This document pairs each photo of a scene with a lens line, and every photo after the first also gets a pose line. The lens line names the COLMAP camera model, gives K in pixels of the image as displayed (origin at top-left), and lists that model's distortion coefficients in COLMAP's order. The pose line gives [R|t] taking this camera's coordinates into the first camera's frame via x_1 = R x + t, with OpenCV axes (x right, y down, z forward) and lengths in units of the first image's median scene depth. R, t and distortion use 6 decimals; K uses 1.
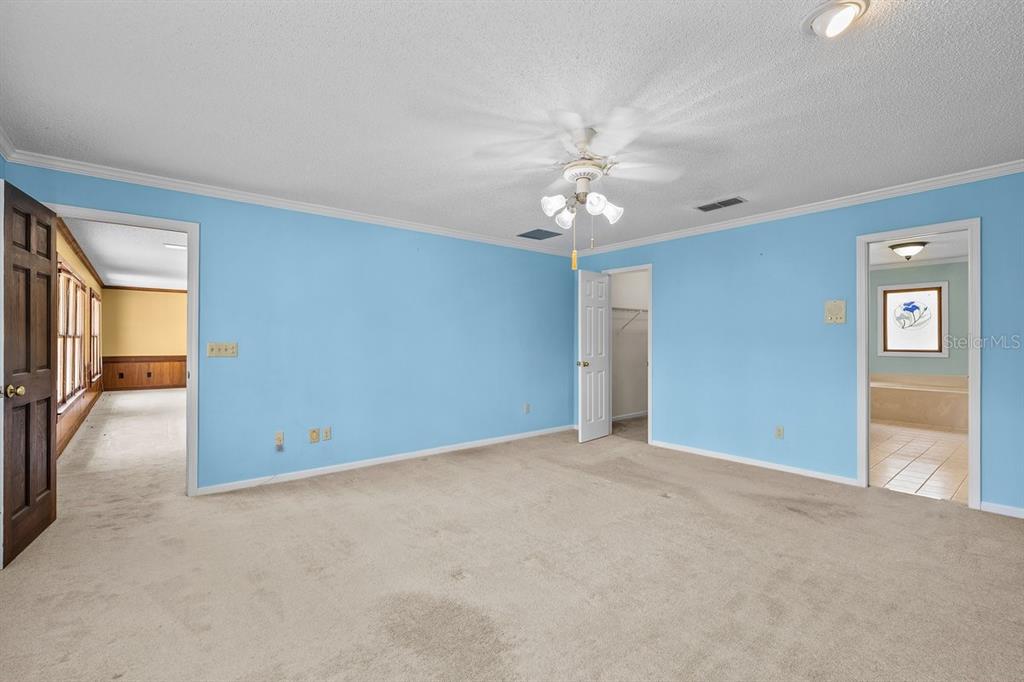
lens RADIAL K [[453.6, 0, 512.0], [0, 453.6, 341.0], [0, 0, 1]] dist [-0.000112, -0.000001]
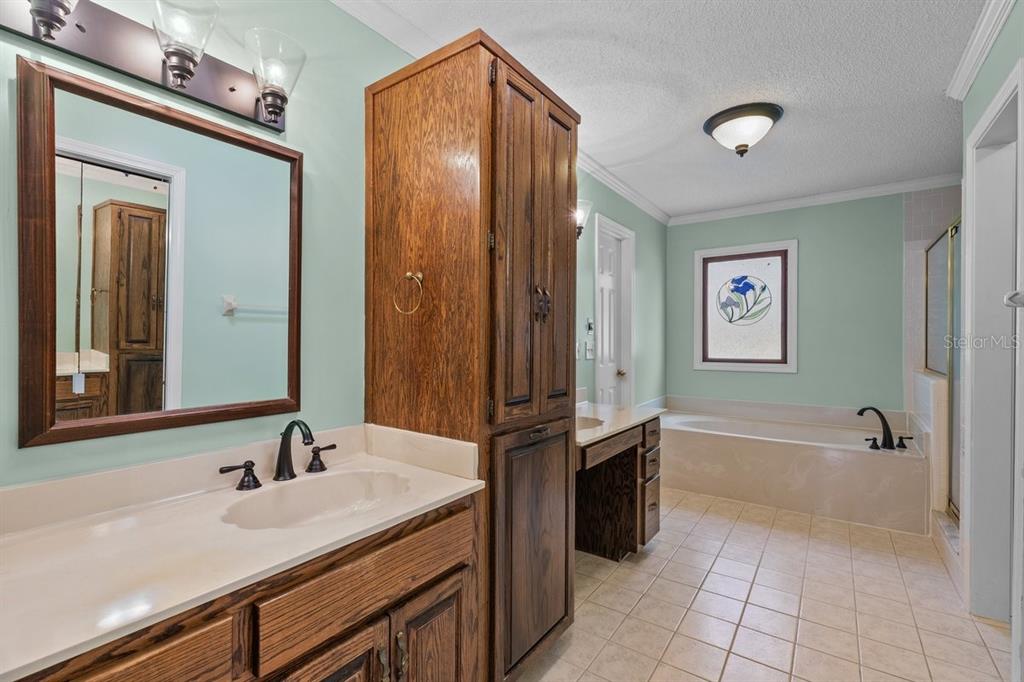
lens RADIAL K [[453.6, 0, 512.0], [0, 453.6, 341.0], [0, 0, 1]] dist [-0.000112, -0.000001]
pose [[0.965190, 0.005202, 0.261499, 0.446332], [-0.004289, 0.999983, -0.004061, -0.000210], [-0.261515, 0.002798, 0.965195, 0.519843]]
